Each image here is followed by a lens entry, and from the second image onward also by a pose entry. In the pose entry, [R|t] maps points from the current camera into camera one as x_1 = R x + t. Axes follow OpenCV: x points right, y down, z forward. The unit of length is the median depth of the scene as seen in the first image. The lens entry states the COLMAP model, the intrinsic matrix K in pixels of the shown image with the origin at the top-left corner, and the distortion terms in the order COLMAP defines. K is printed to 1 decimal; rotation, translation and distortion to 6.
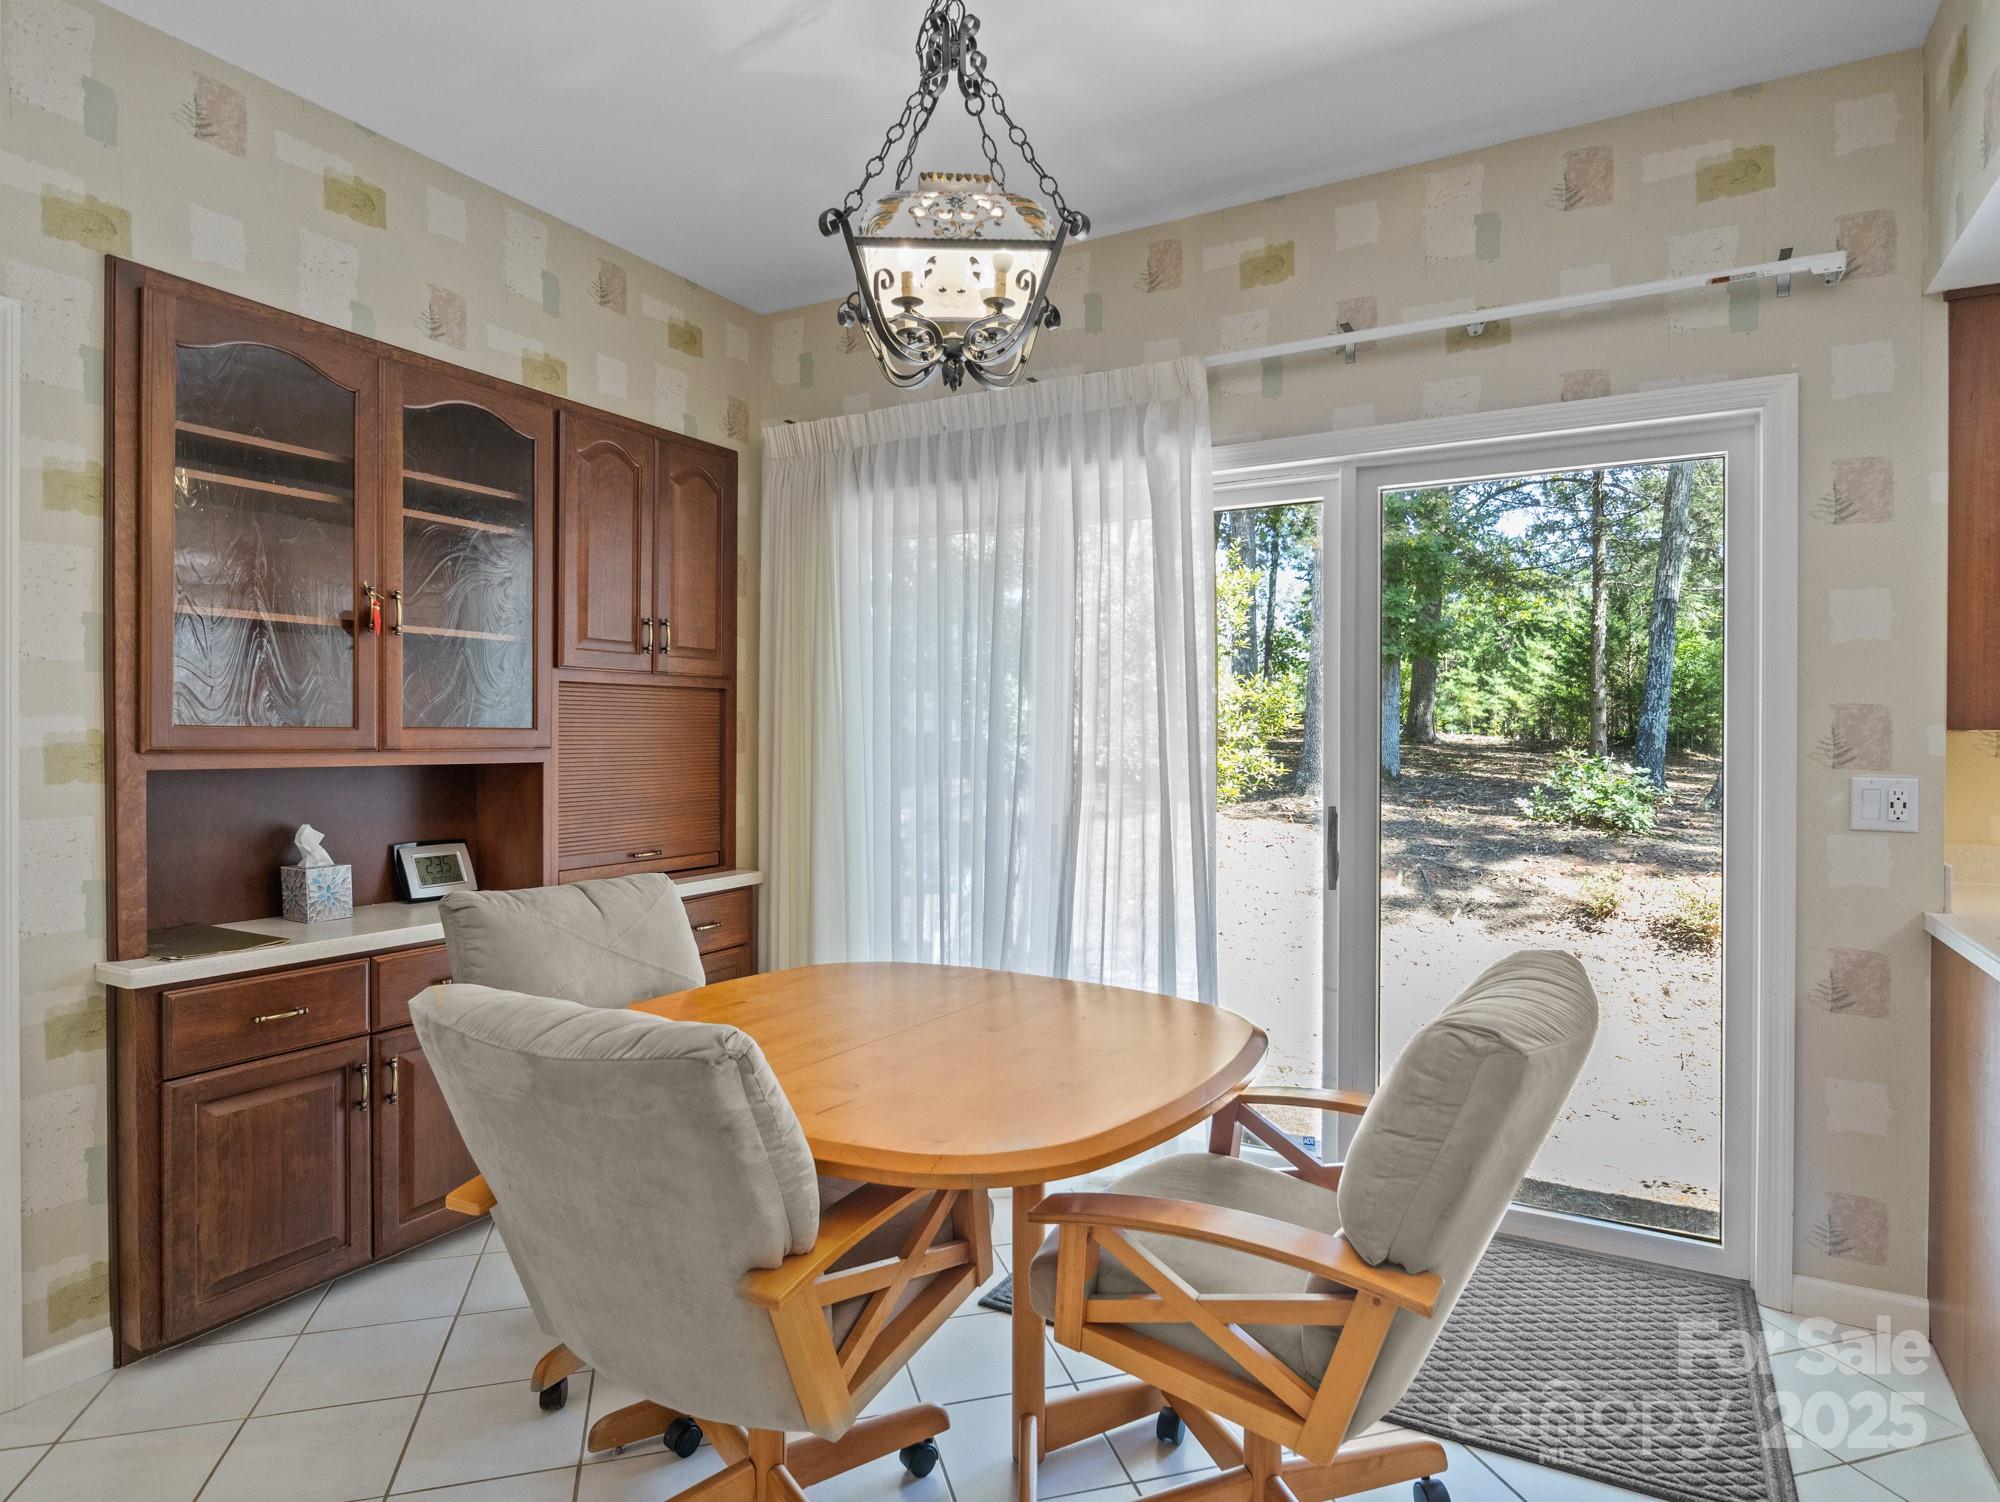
lens RADIAL K [[1131.2, 0, 995.2], [0, 1131.2, 744.8], [0, 0, 1]] dist [-0.013292, 0.003607]
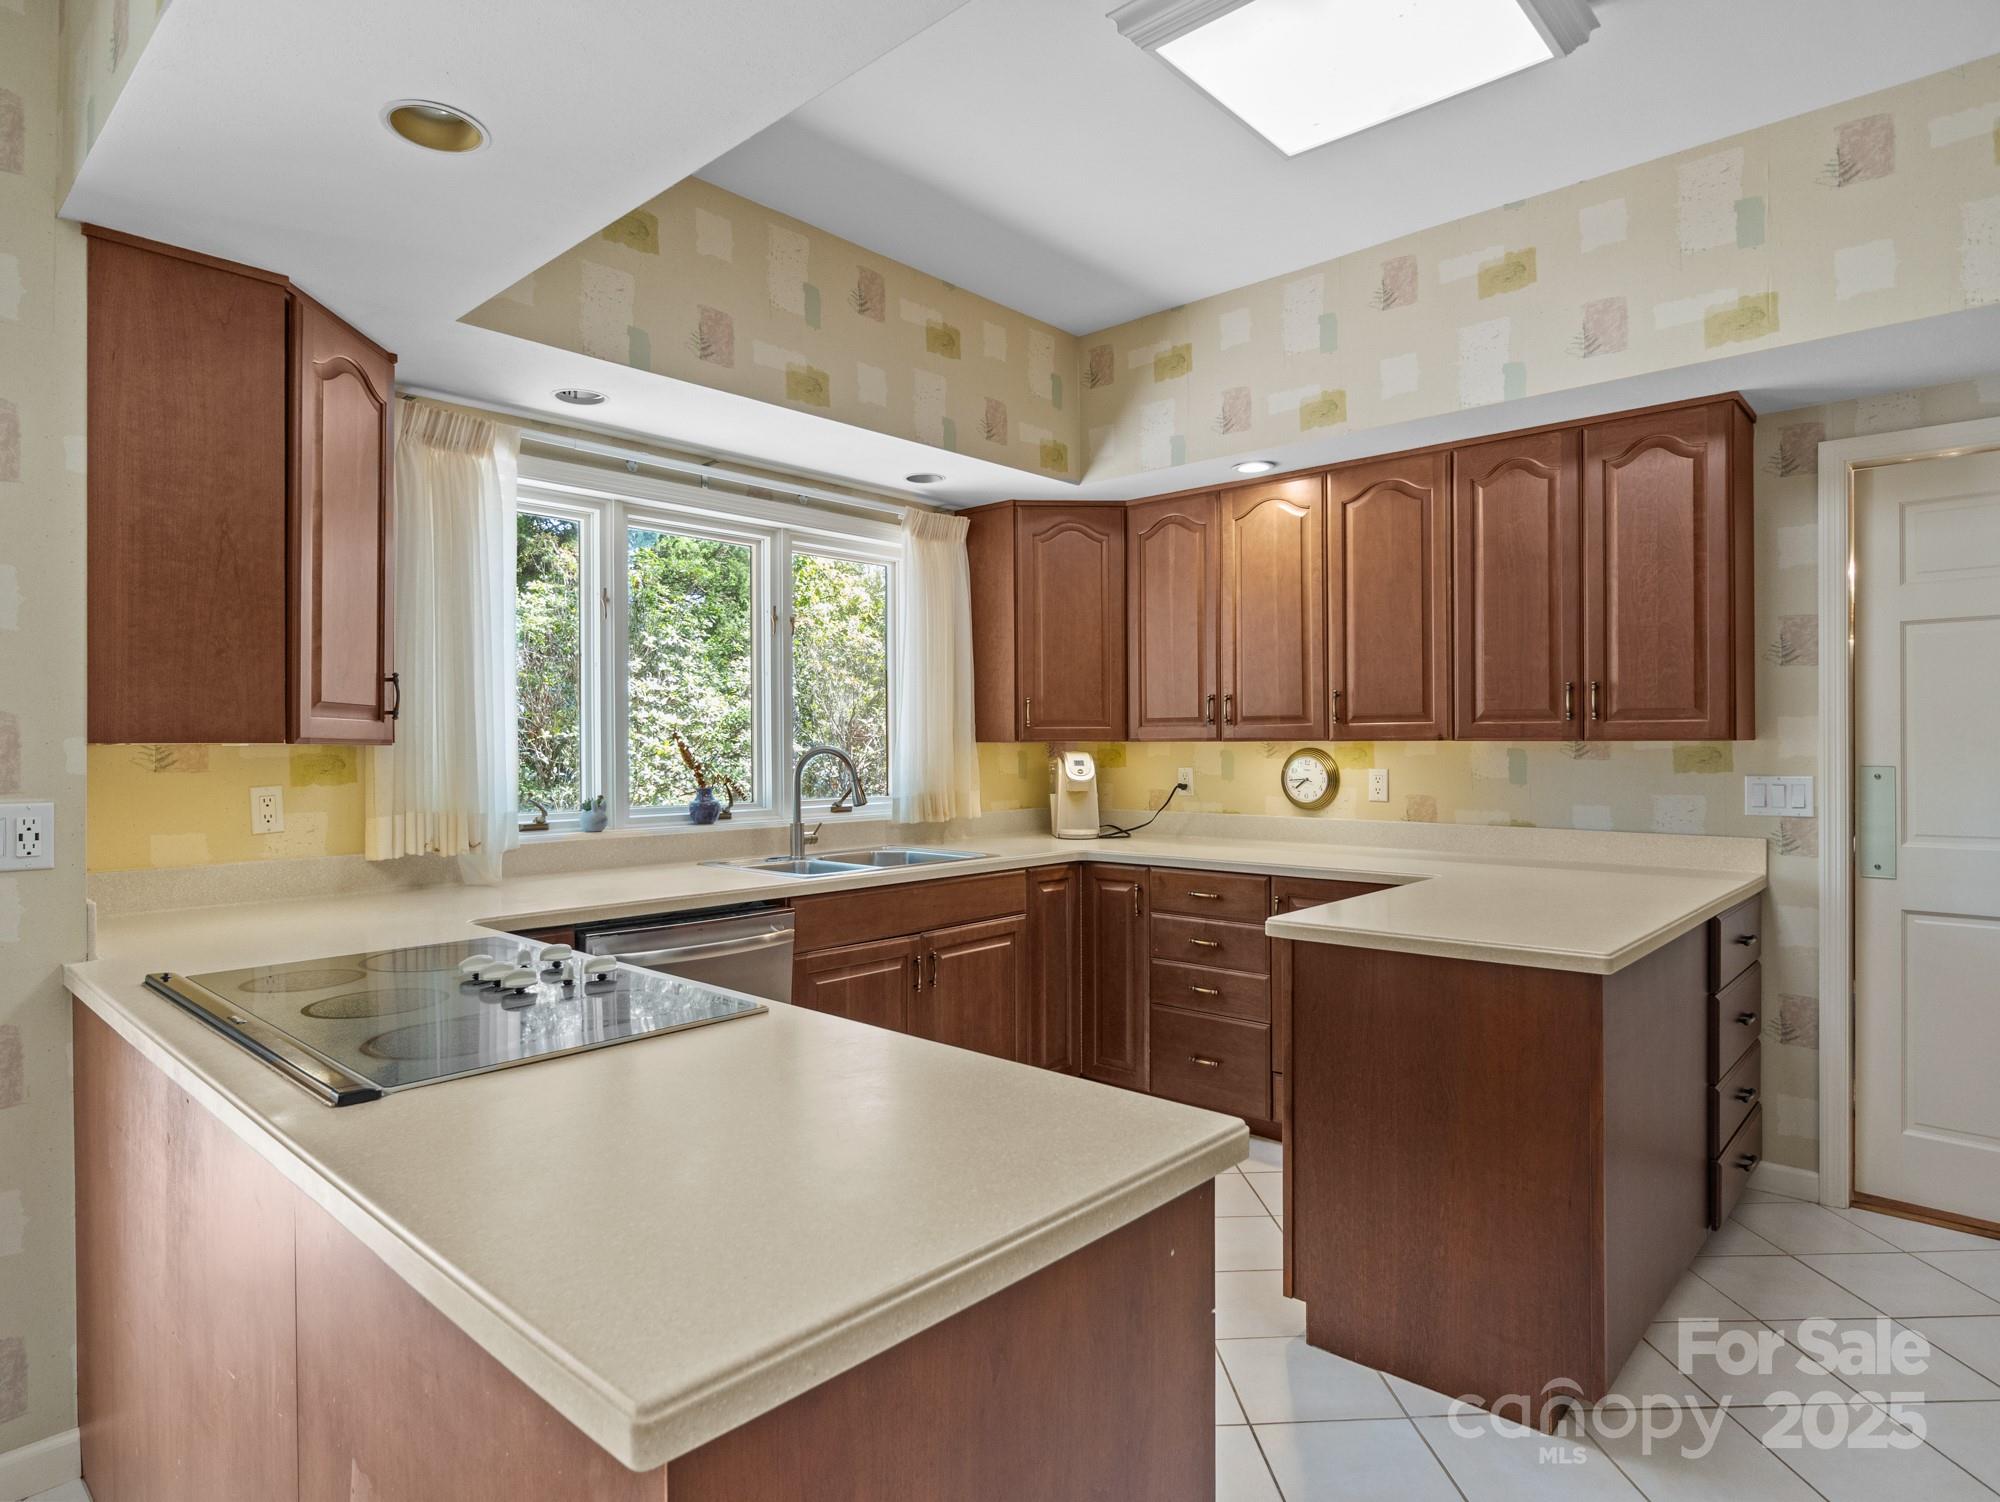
lens RADIAL K [[1131.2, 0, 993.2], [0, 1131.2, 747.5], [0, 0, 1]] dist [-0.013292, 0.003607]
pose [[0.225677, -0.005409, 0.974187, 0.176810], [0.008998, 0.999954, 0.003468, -0.006699], [-0.974161, 0.007983, 0.225715, 0.145295]]
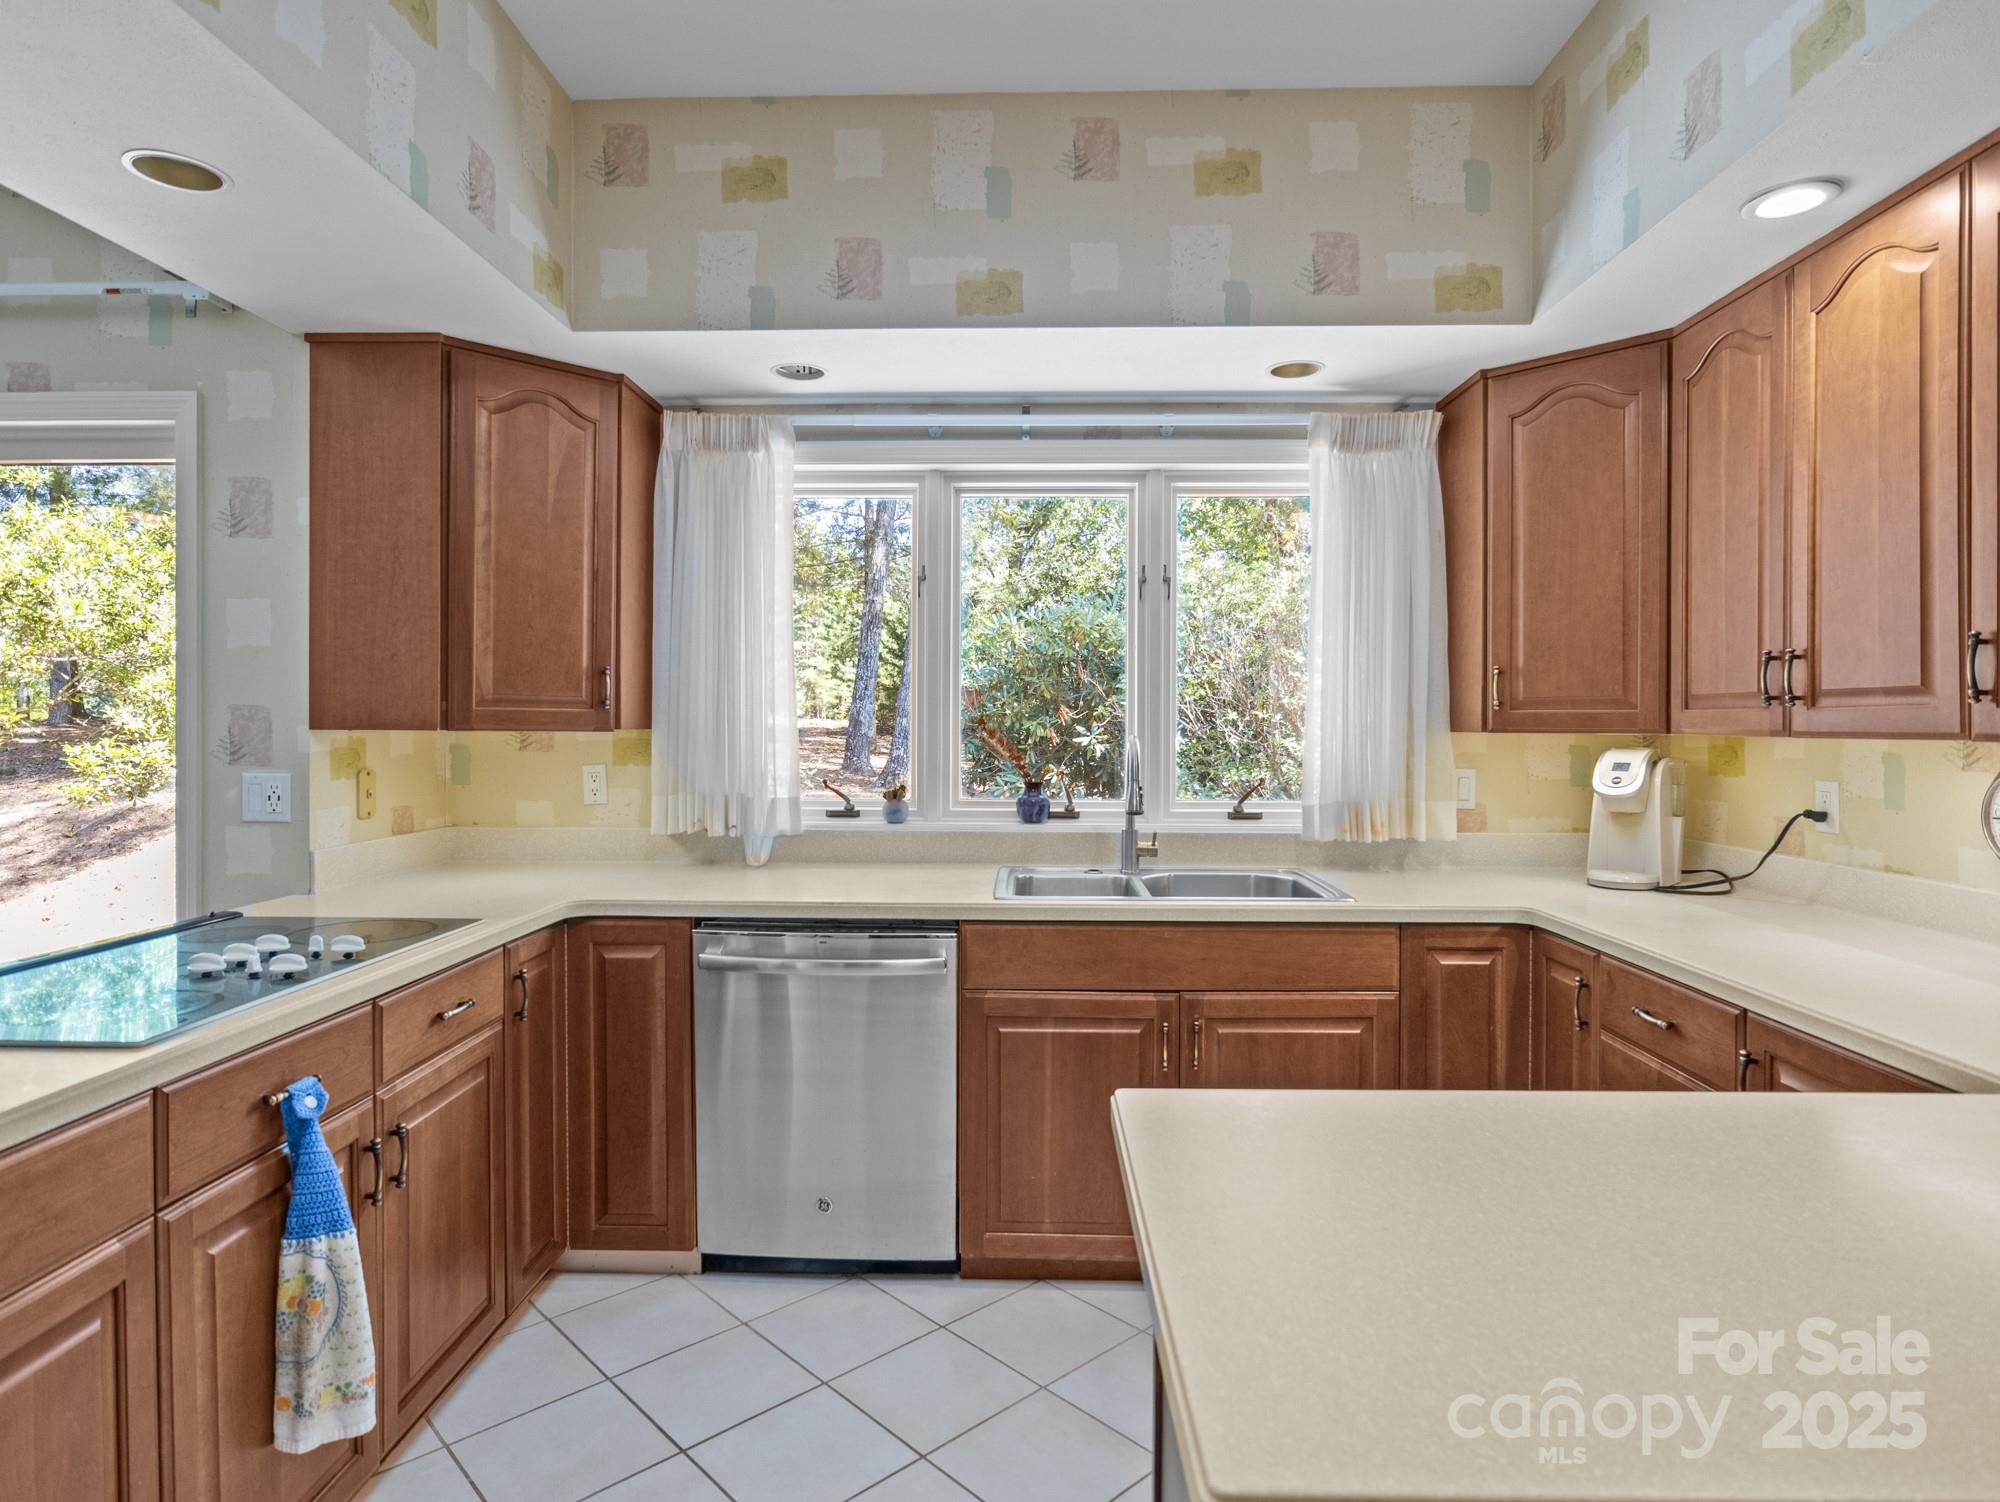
lens RADIAL K [[1131.2, 0, 1003.9], [0, 1131.2, 733.4], [0, 0, 1]] dist [-0.013292, 0.003607]
pose [[0.884587, -0.003366, 0.466363, 0.915511], [0.000602, 0.999981, 0.006077, -0.015562], [-0.466375, -0.005095, 0.884573, -0.297883]]
